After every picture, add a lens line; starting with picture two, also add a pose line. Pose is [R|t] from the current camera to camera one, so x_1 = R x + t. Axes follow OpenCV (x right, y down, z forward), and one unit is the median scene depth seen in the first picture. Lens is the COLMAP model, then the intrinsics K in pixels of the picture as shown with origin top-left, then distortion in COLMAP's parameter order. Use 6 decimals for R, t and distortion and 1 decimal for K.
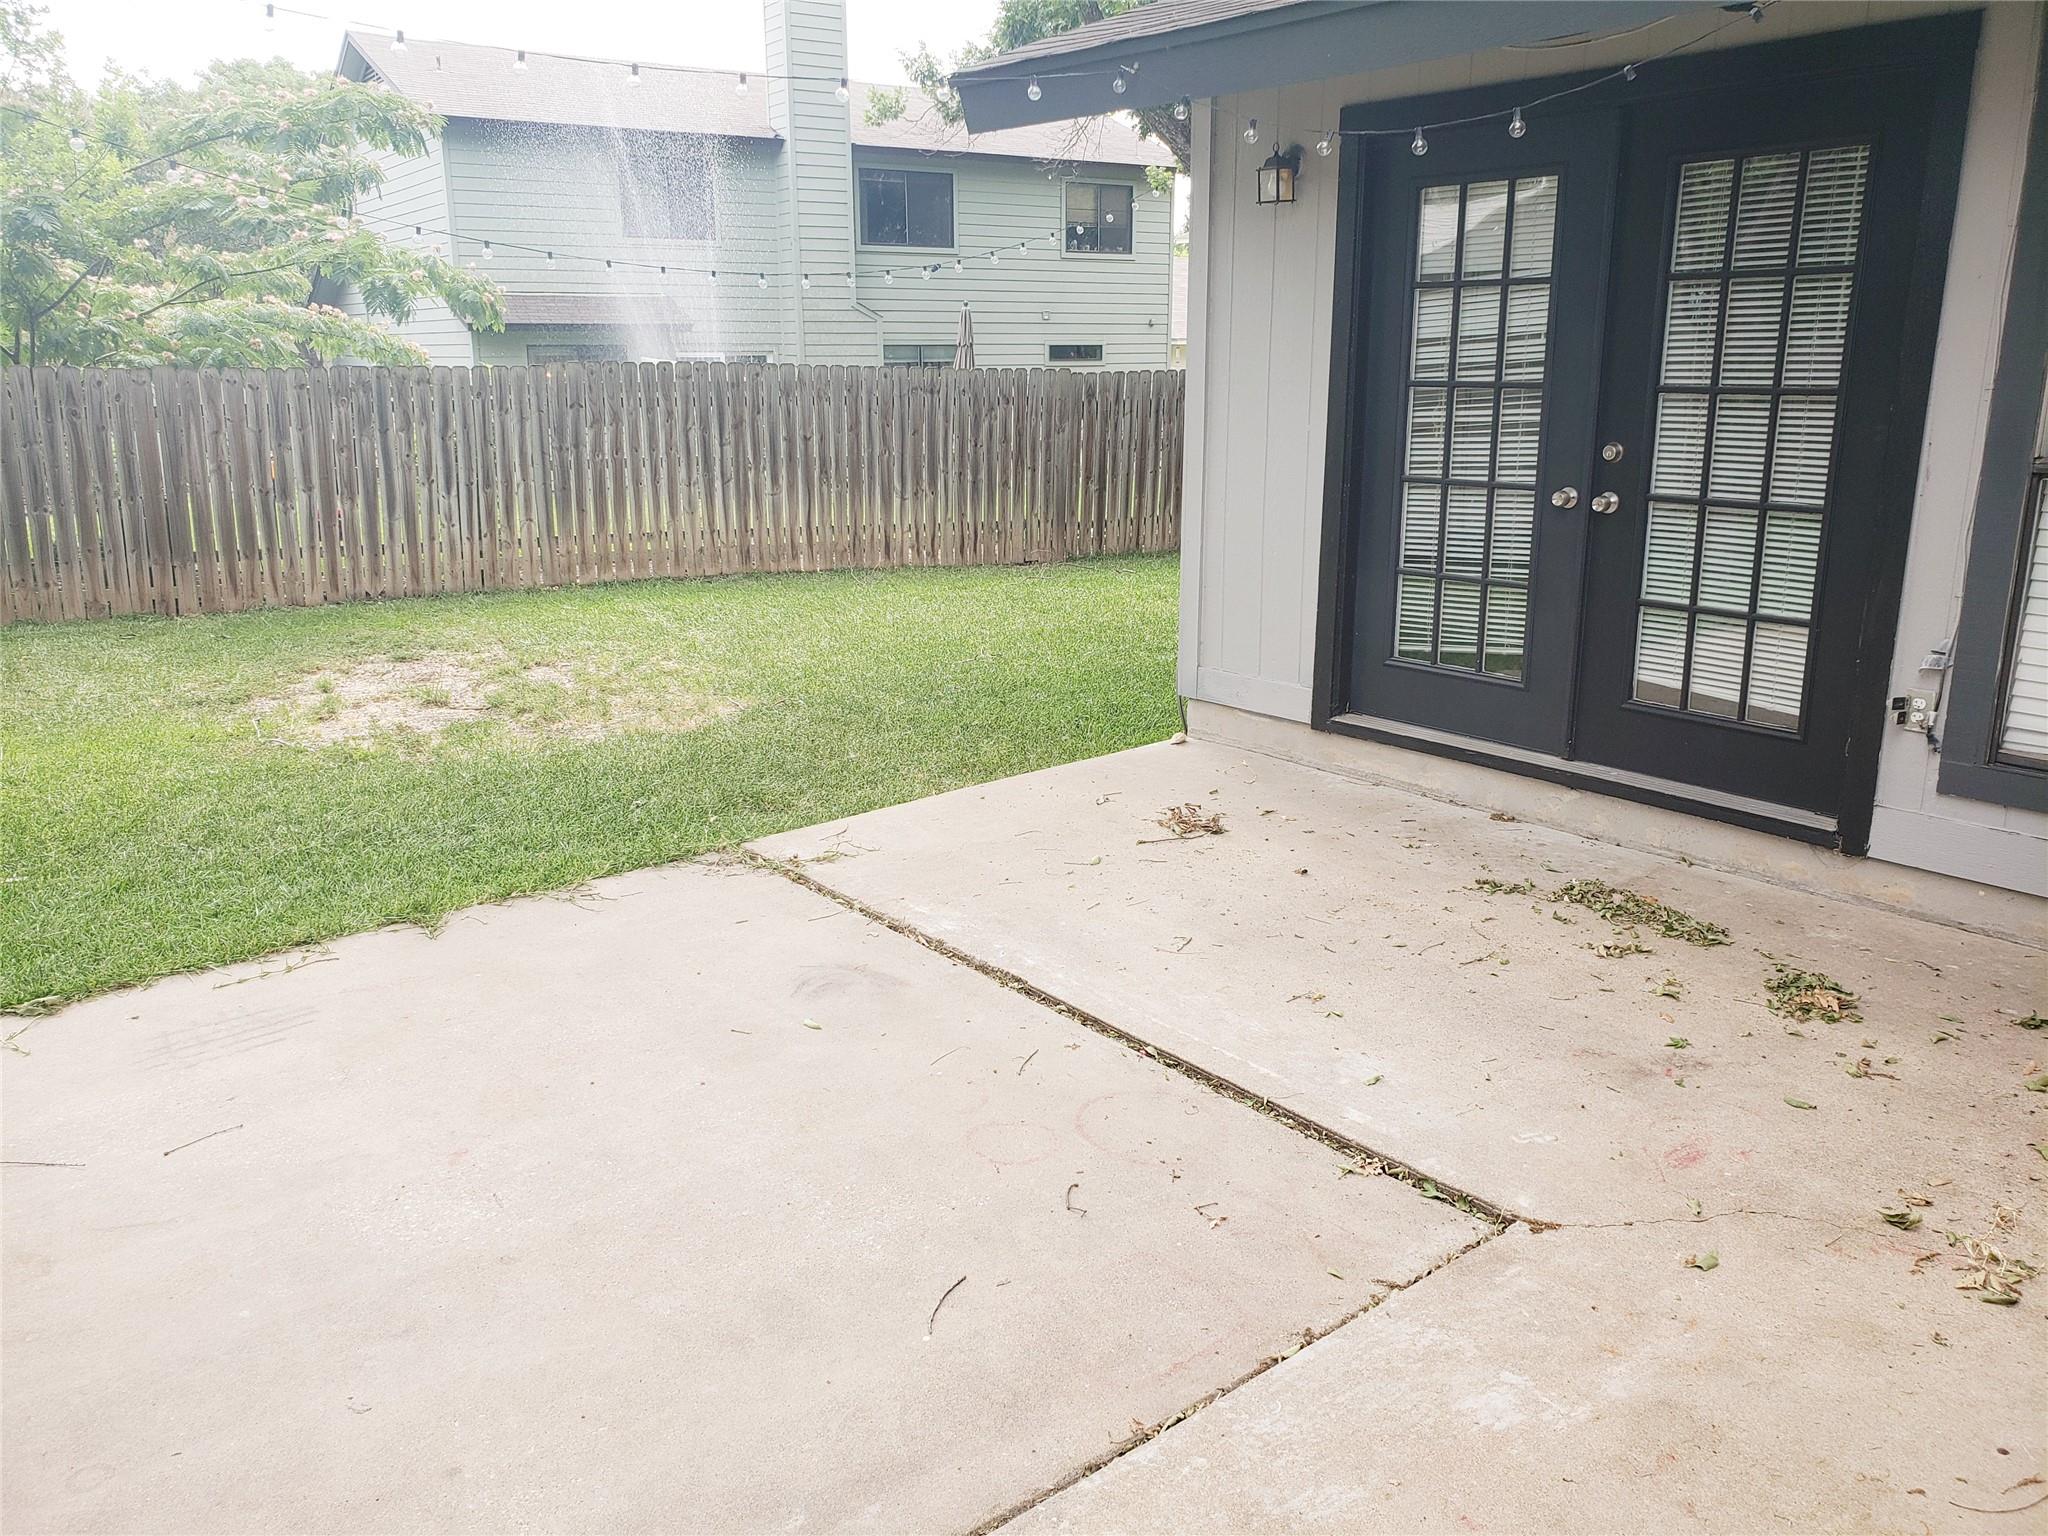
lens RADIAL K [[1576.6, 0, 963.4], [0, 1576.6, 723.9], [0, 0, 1]] dist [0.040401, -0.003000]
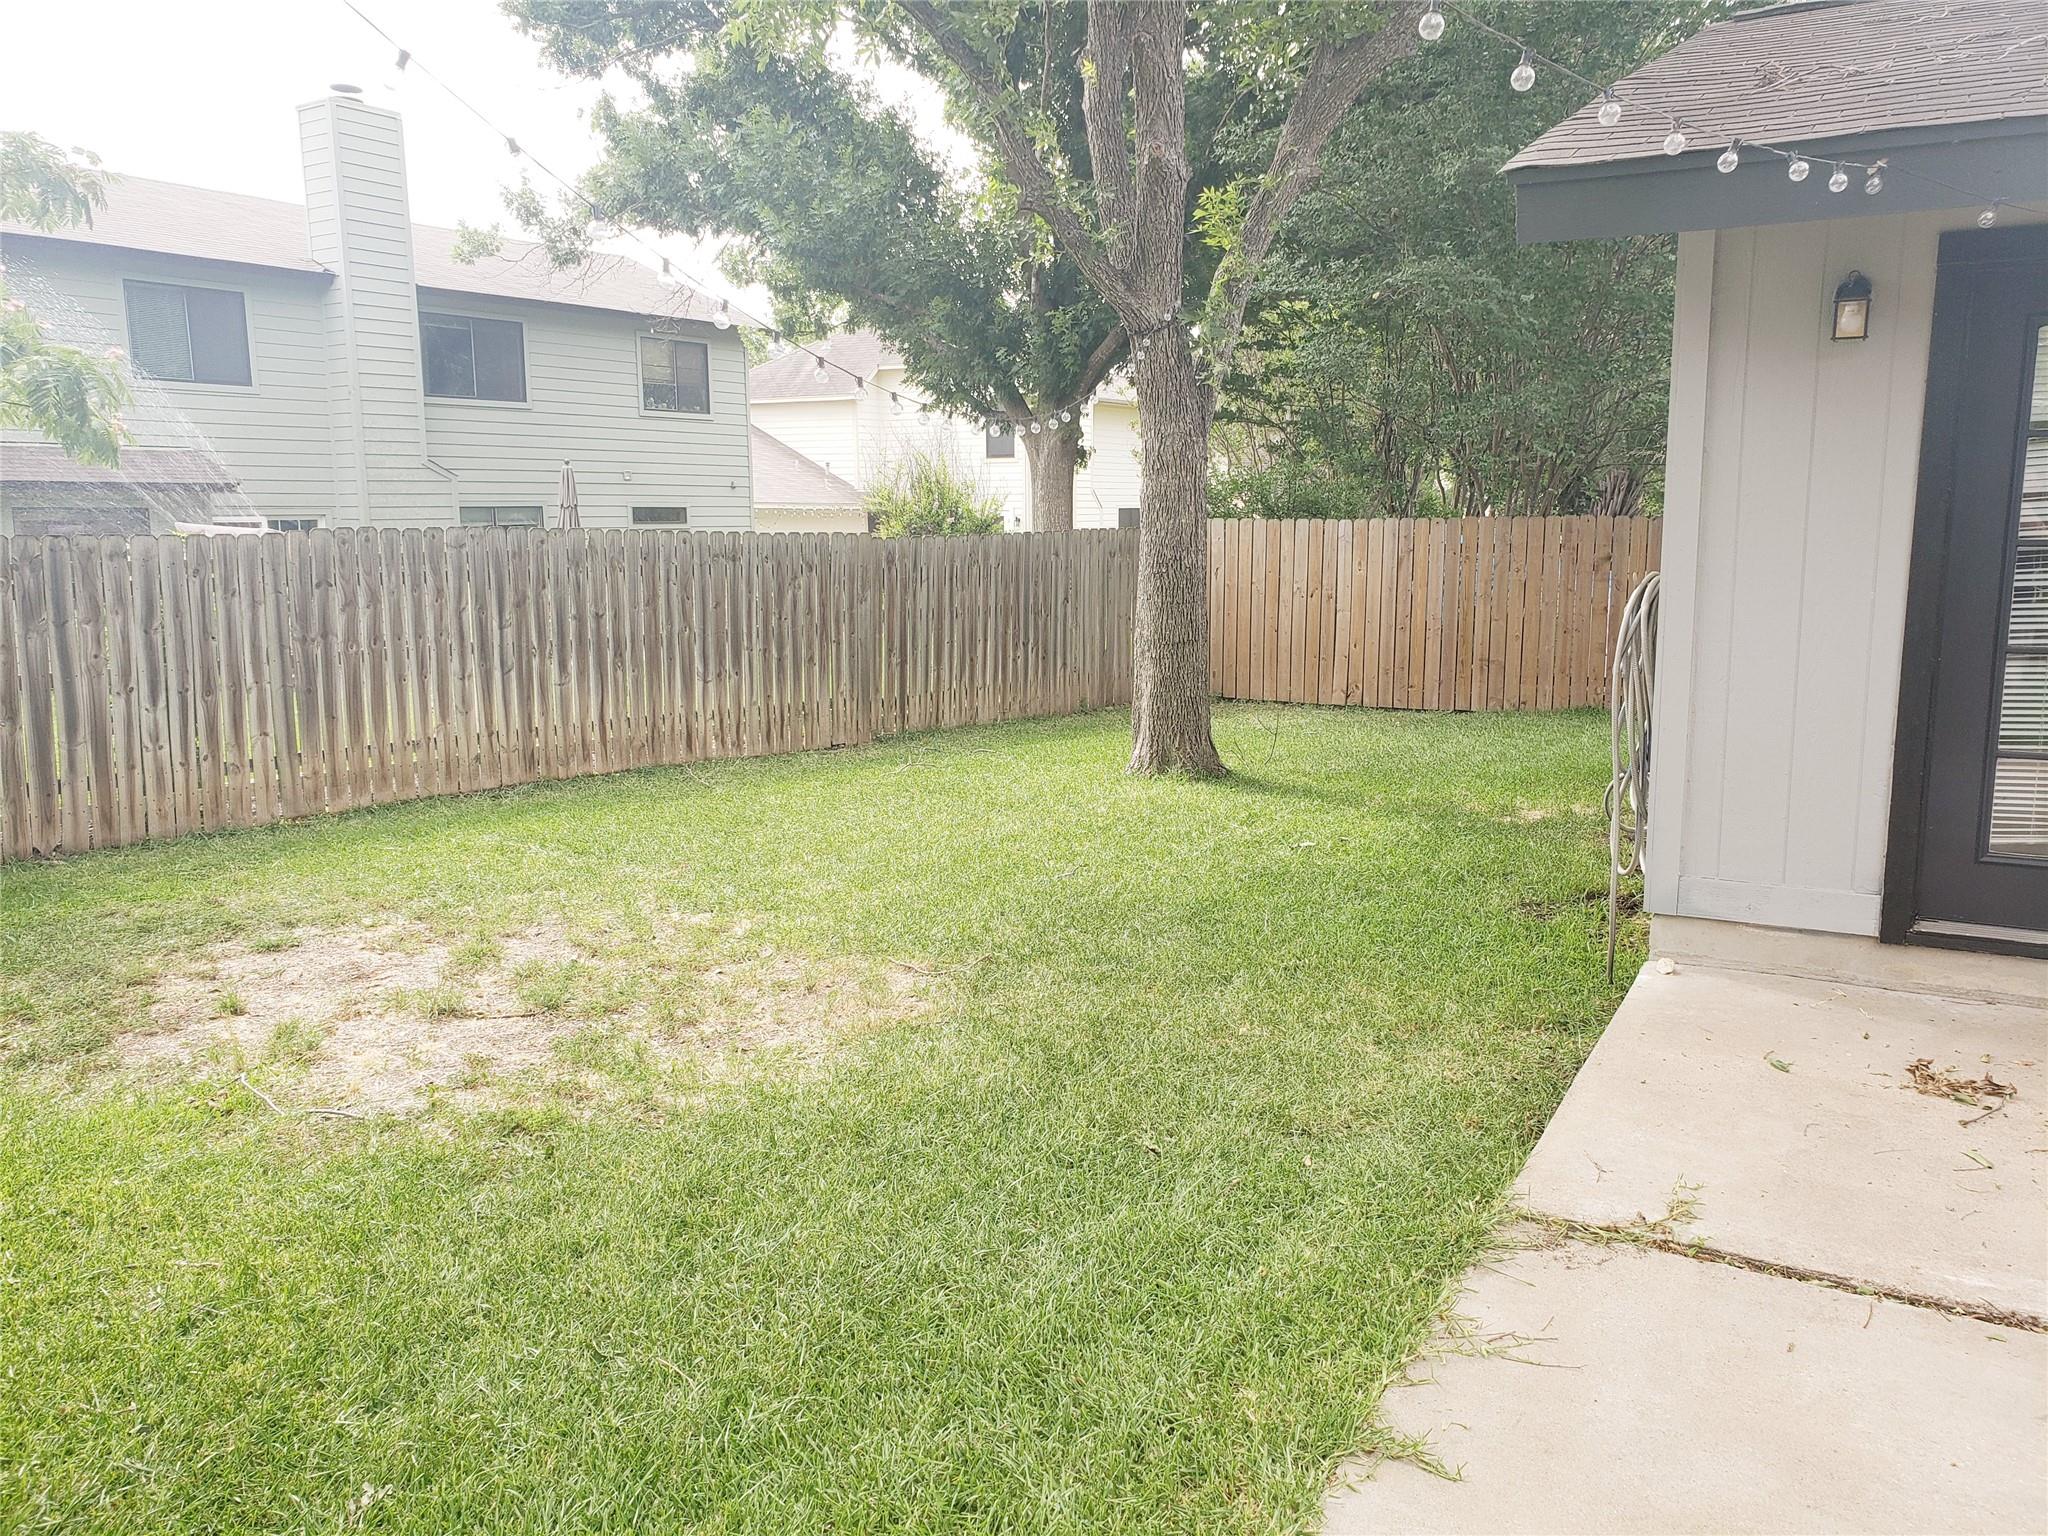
lens RADIAL K [[1576.6, 0, 1023.0], [0, 1576.6, 750.1], [0, 0, 1]] dist [0.040401, -0.003000]
pose [[0.922304, -0.061449, 0.381550, -0.212567], [0.092858, 0.993592, -0.064441, -0.035103], [-0.375145, 0.094864, 0.922099, 0.147963]]
